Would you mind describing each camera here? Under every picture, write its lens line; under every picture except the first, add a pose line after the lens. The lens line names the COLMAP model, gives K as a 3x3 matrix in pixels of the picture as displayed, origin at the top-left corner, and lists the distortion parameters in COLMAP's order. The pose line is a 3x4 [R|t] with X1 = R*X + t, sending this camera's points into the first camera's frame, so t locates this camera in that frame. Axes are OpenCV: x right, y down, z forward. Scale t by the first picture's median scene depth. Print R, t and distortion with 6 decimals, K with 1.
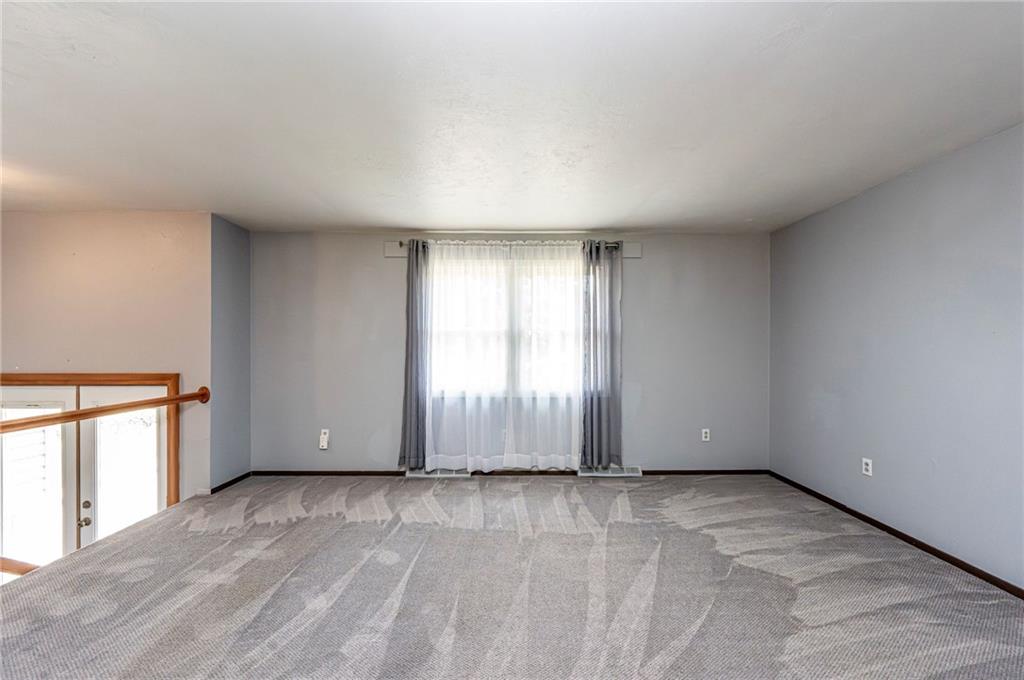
lens RADIAL K [[407.3, 0, 512.4], [0, 407.3, 346.6], [0, 0, 1]] dist [0.002175, 0.000458]
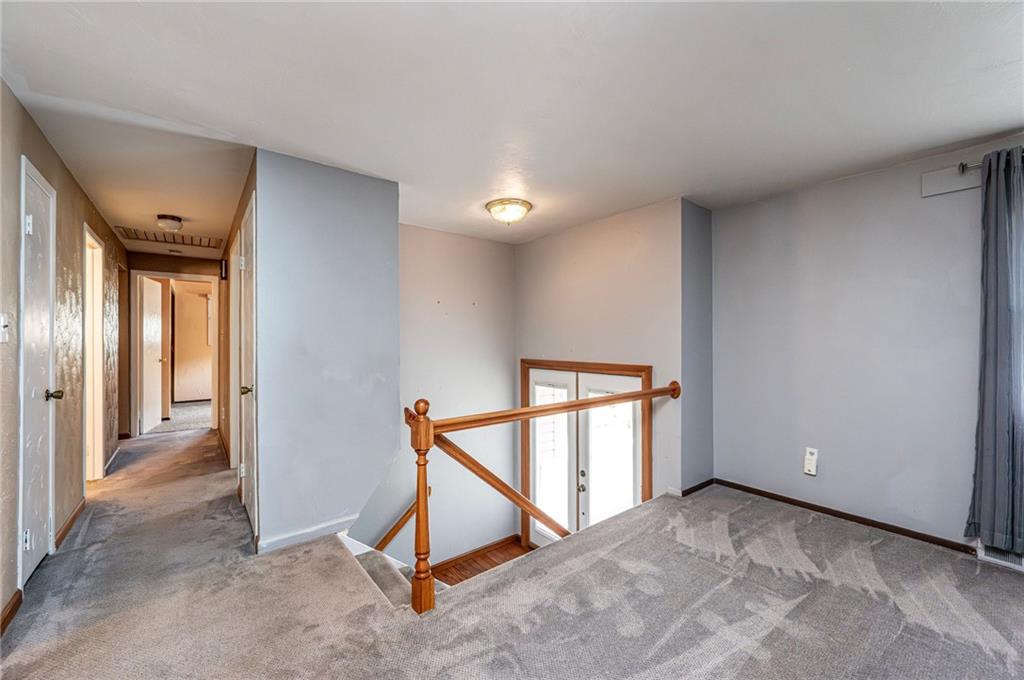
lens RADIAL K [[406.1, 0, 512.6], [0, 406.1, 335.9], [0, 0, 1]] dist [-0.000716, 0.000062]
pose [[0.620532, -0.005658, -0.784161, -0.250742], [0.006111, 0.999978, -0.002379, -0.007064], [0.784157, -0.003315, 0.620553, 0.119888]]
